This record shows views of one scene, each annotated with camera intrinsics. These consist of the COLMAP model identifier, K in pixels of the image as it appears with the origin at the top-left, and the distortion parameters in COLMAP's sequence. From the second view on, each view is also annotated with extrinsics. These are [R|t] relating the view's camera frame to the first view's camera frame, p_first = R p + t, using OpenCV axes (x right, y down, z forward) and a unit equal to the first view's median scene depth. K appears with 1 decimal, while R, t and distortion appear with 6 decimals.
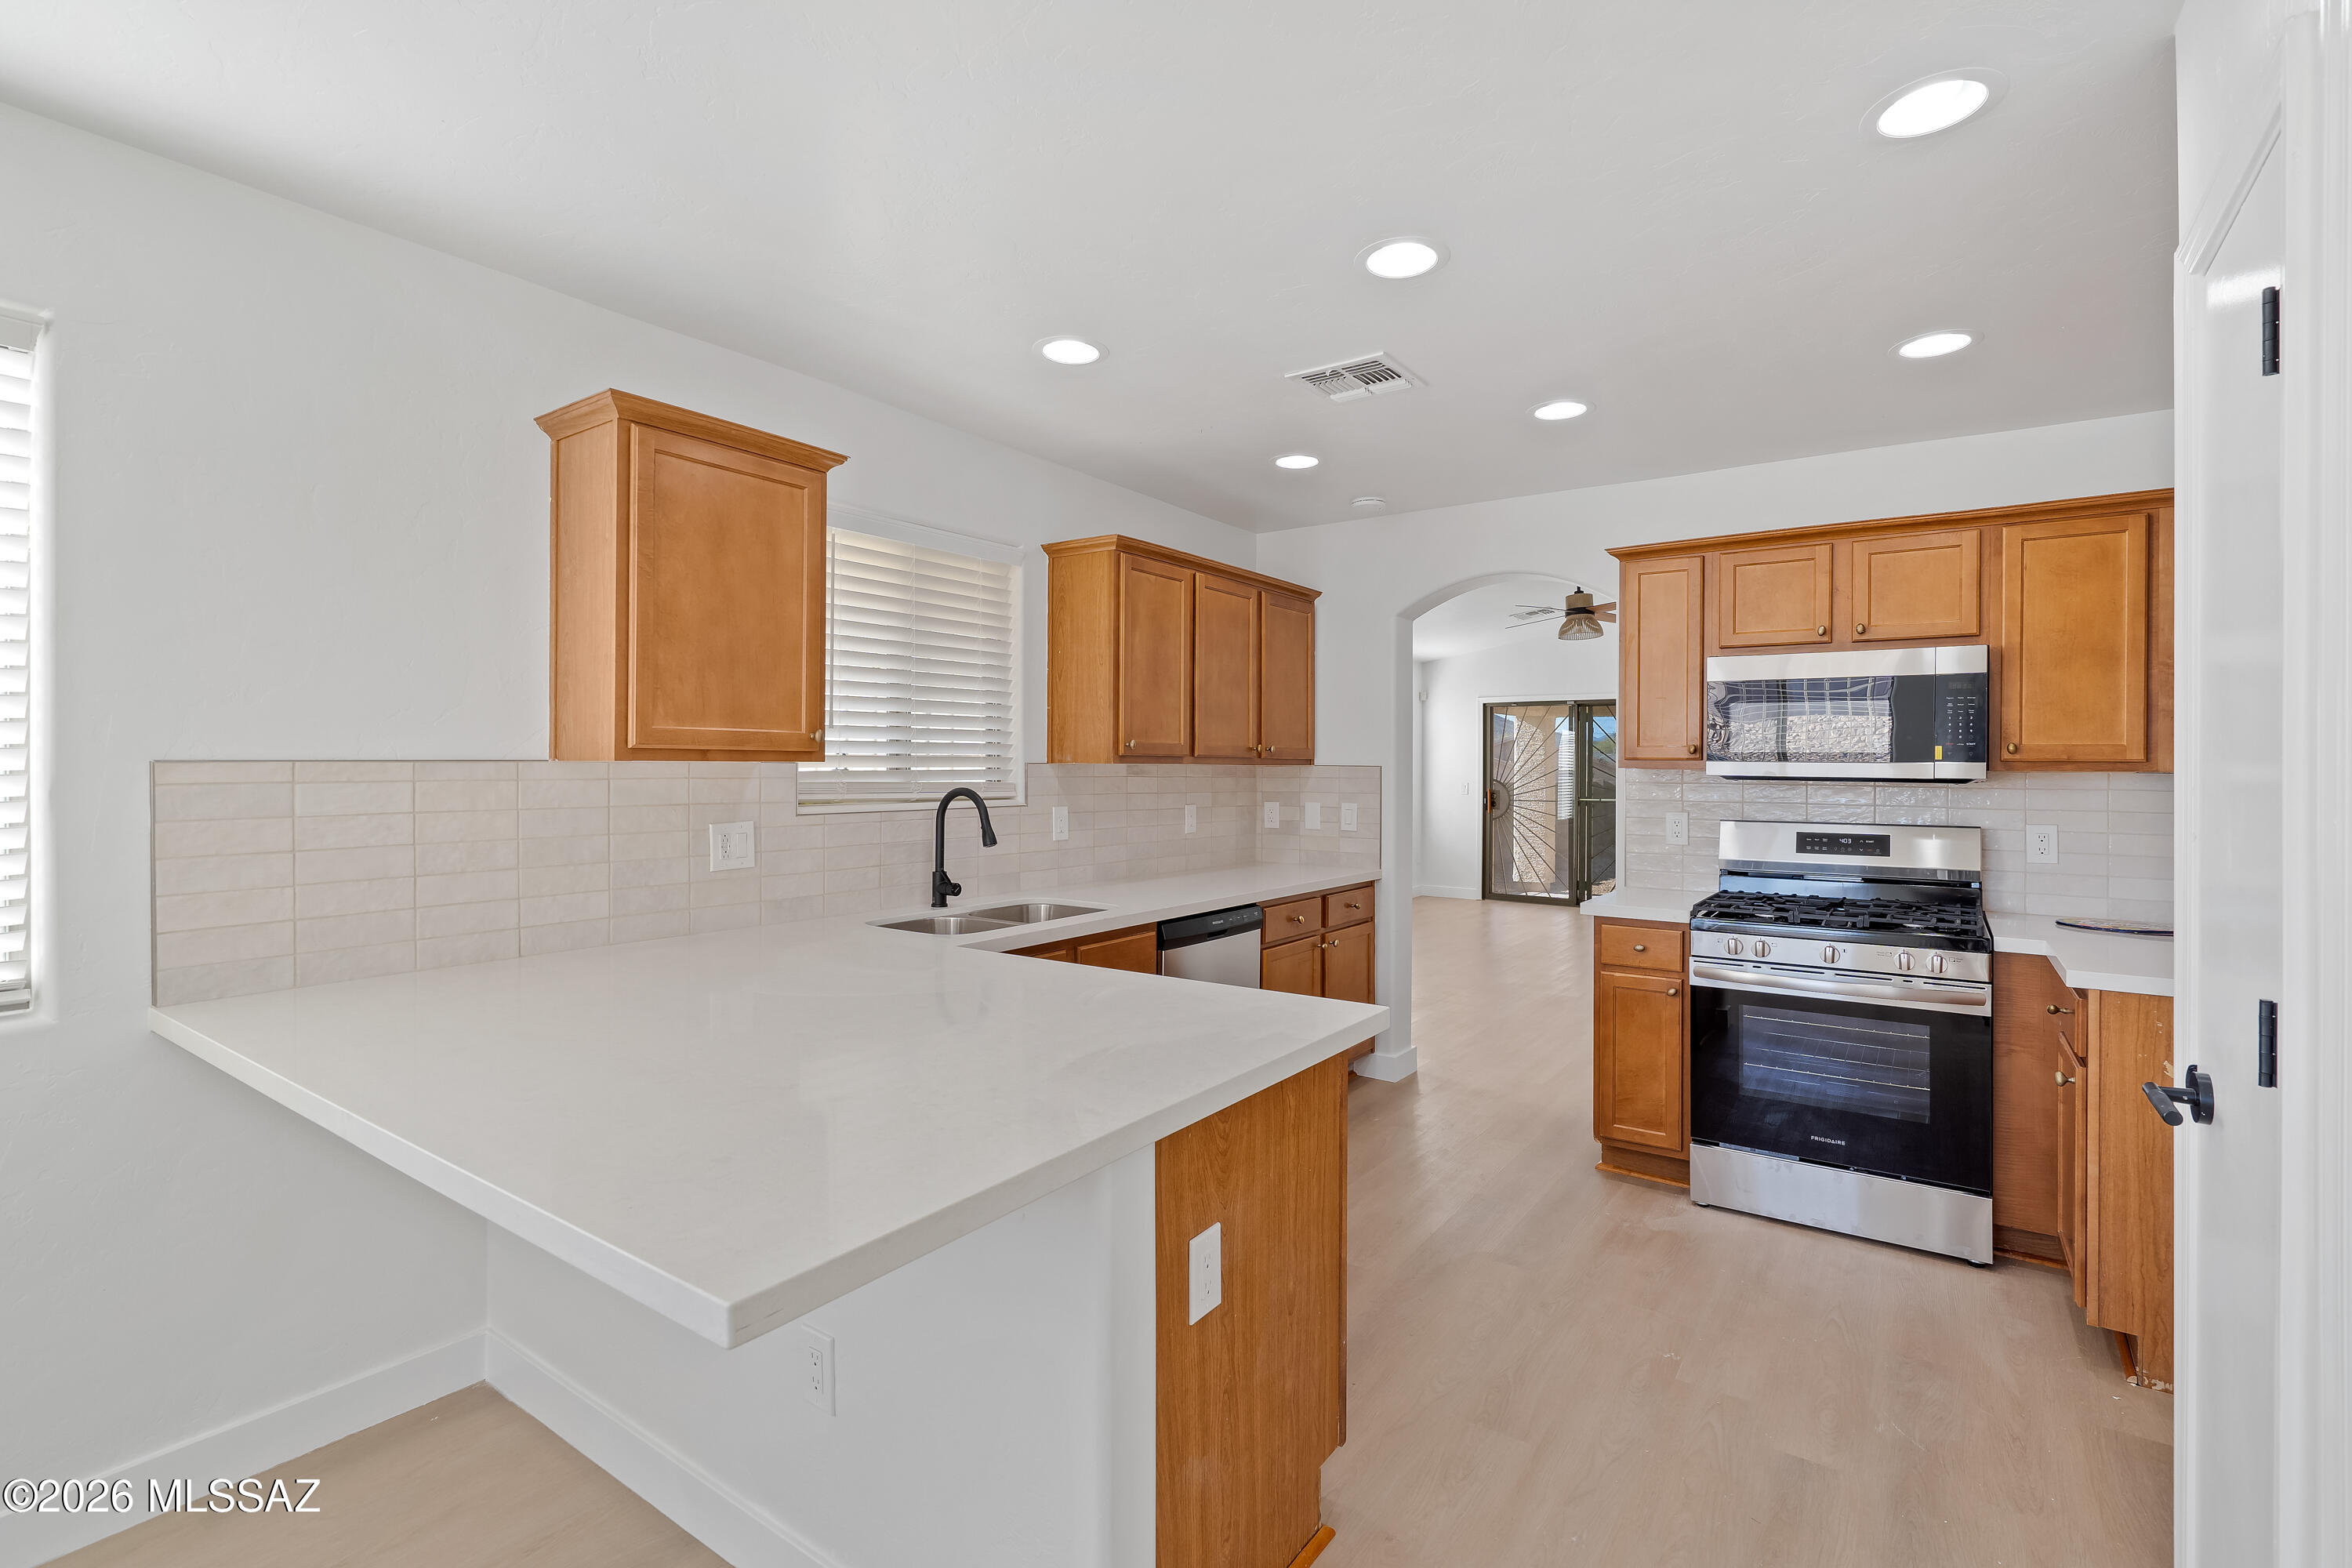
lens RADIAL K [[1058.6, 0, 1193.2], [0, 1058.6, 769.8], [0, 0, 1]] dist [-0.005105, 0.002614]
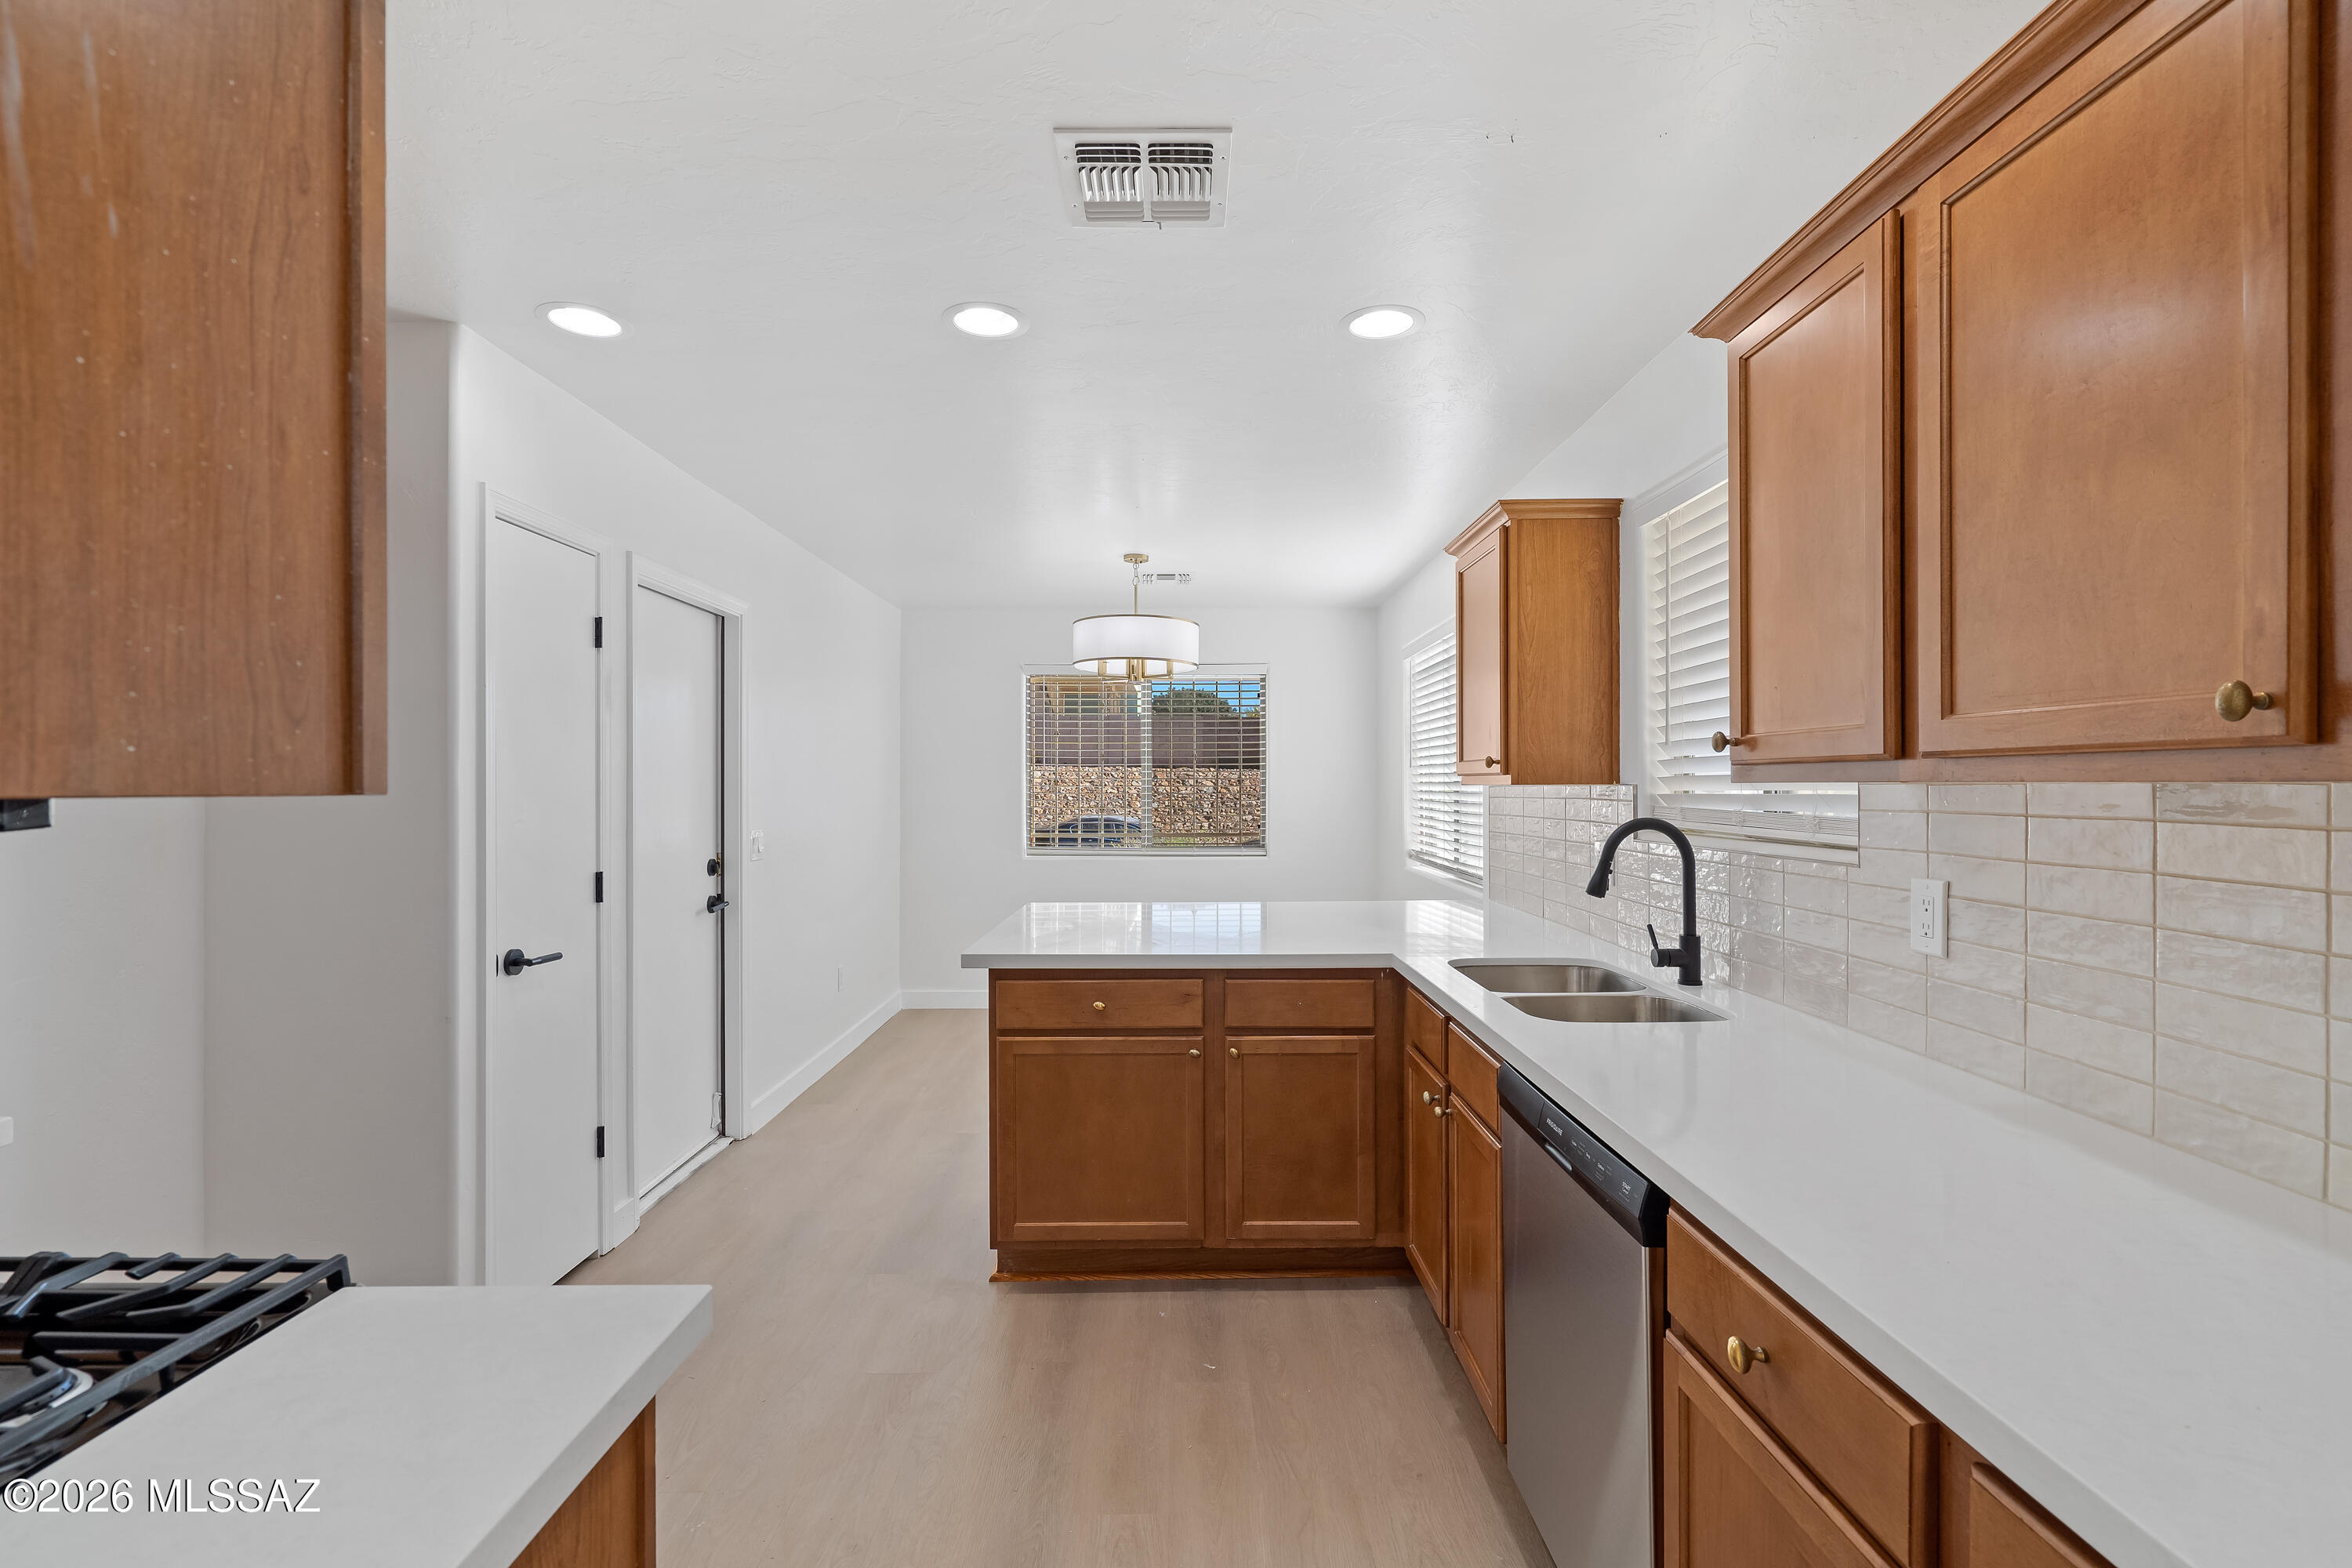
lens RADIAL K [[1058.6, 0, 1184.4], [0, 1058.6, 784.6], [0, 0, 1]] dist [-0.005105, 0.002614]
pose [[-0.812730, -0.002241, -0.582636, 0.431683], [-0.001907, 0.999997, -0.001187, -0.004089], [0.582637, 0.000147, -0.812732, 1.302350]]
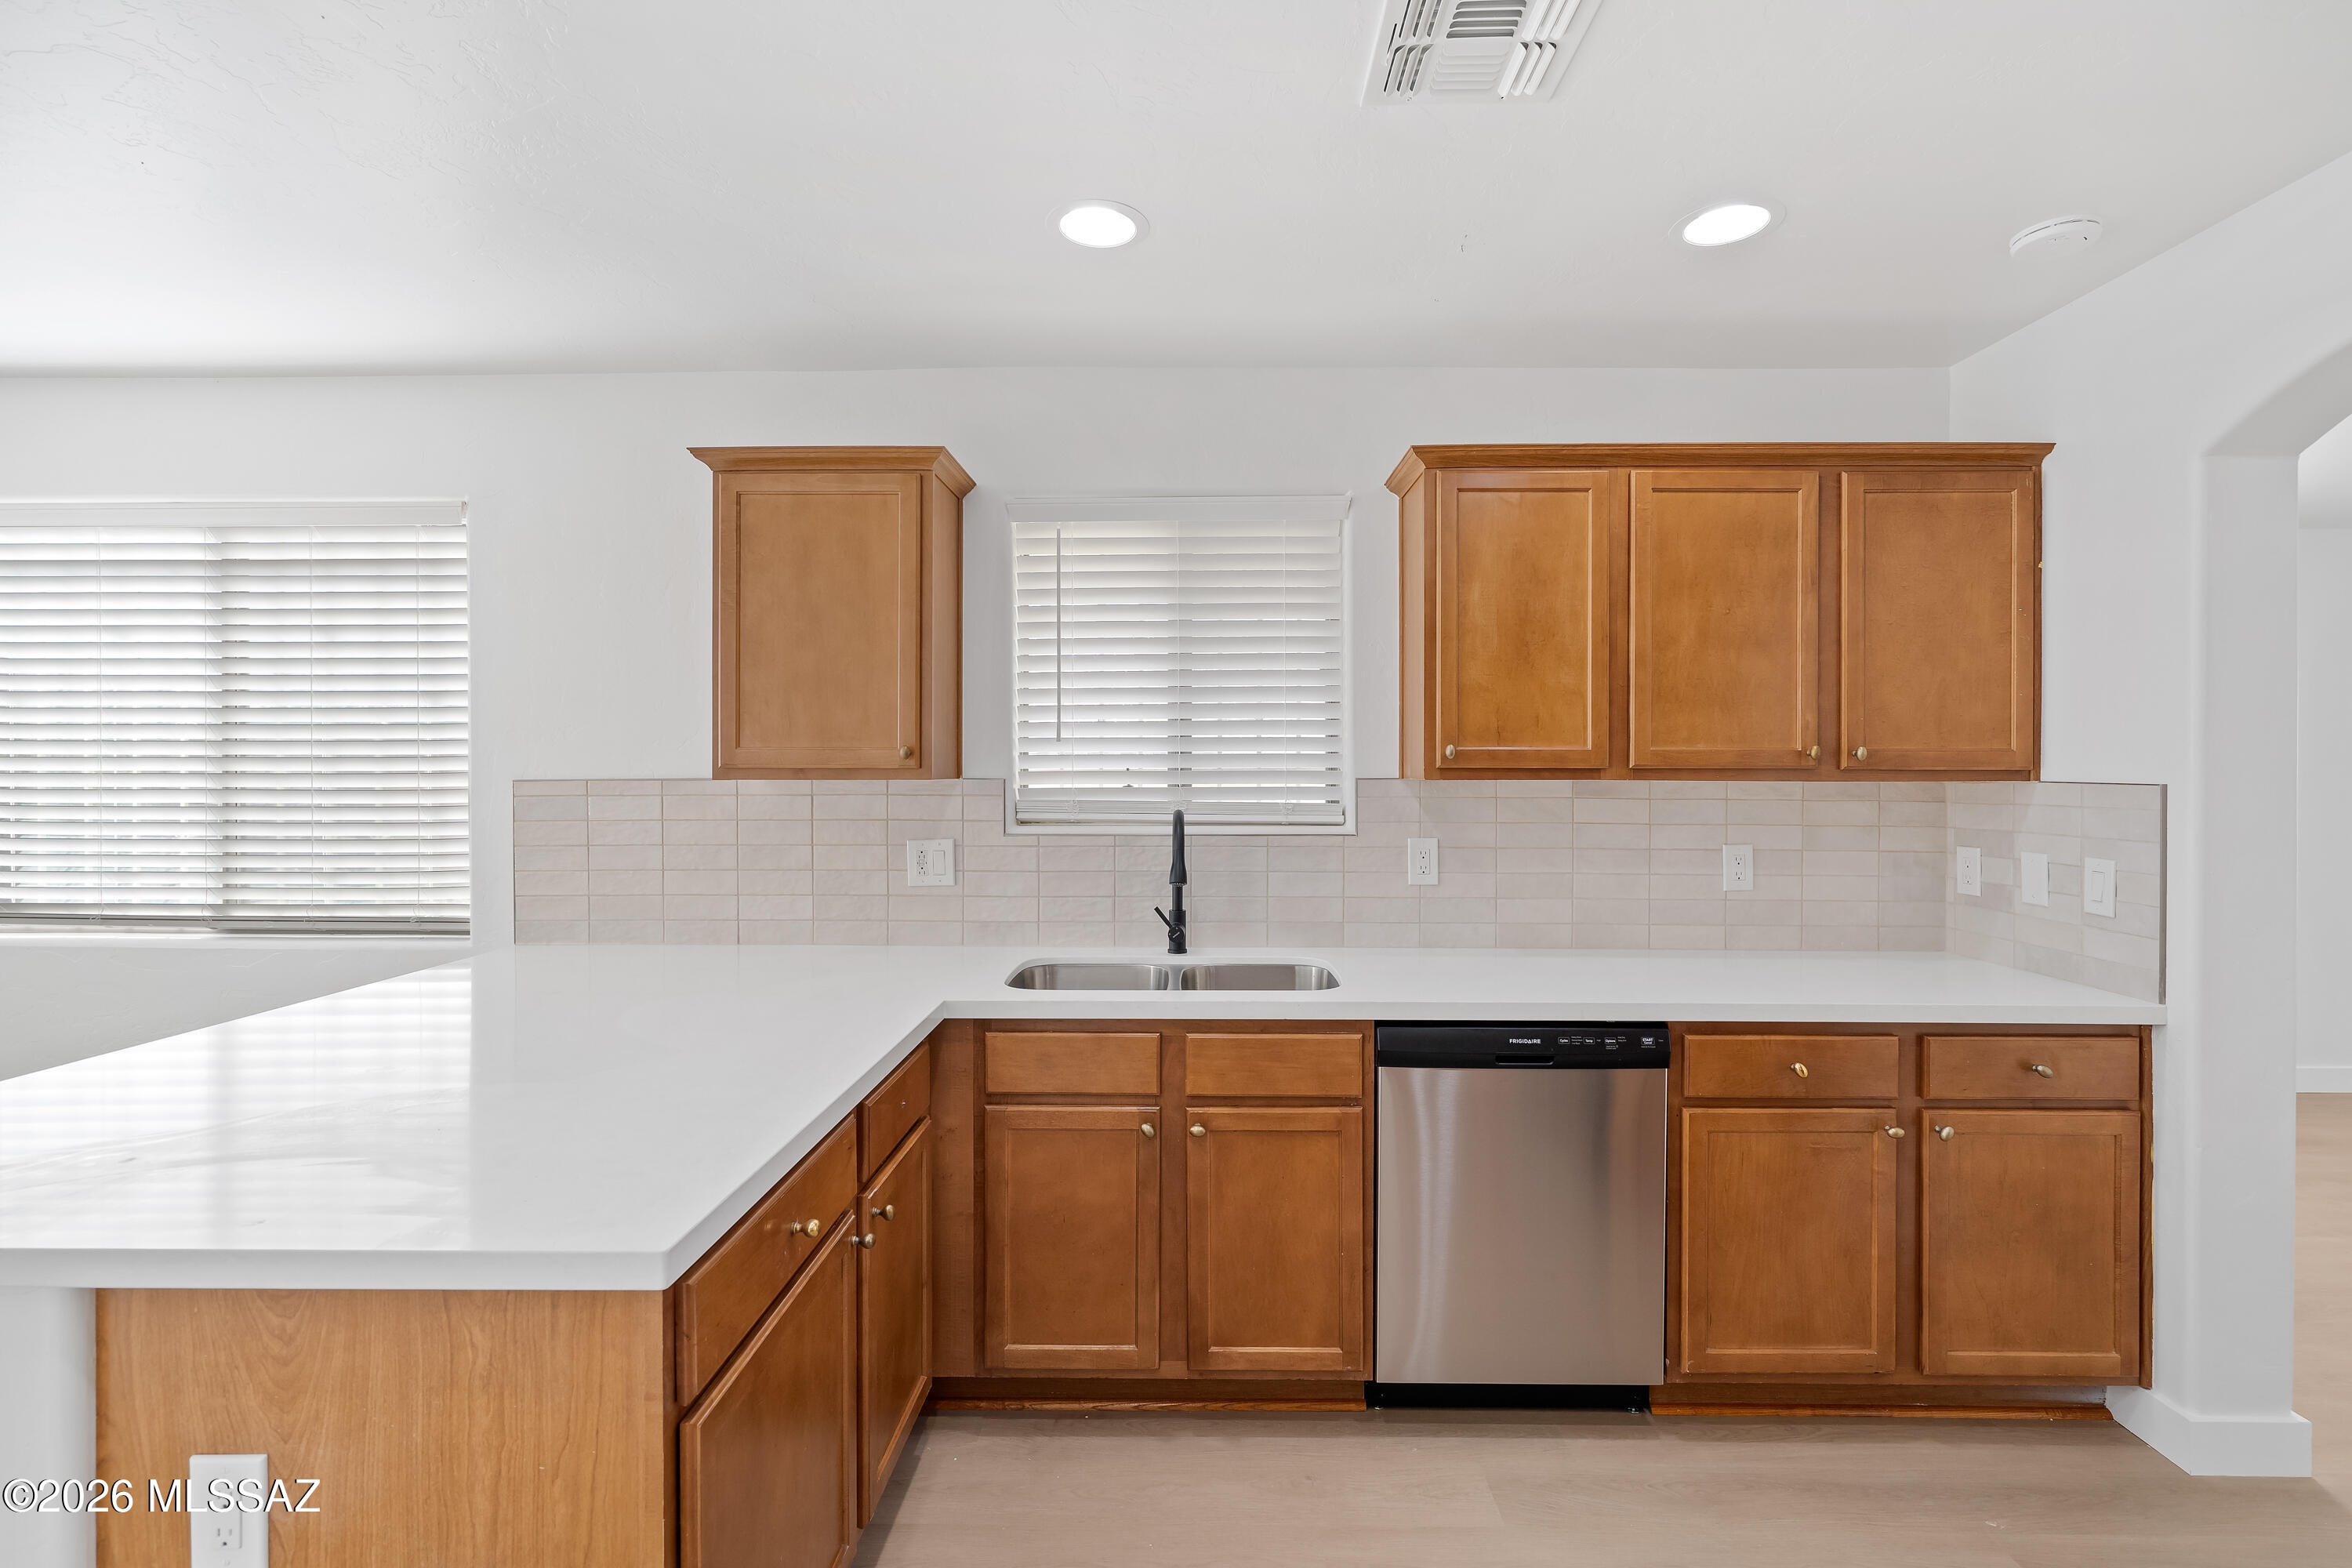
lens RADIAL K [[1058.6, 0, 1192.5], [0, 1058.6, 781.7], [0, 0, 1]] dist [-0.005105, 0.002614]
pose [[0.564133, 0.004422, -0.825672, 0.425751], [-0.001611, 0.999990, 0.004255, -0.007678], [0.825682, -0.001070, 0.564134, 0.506351]]
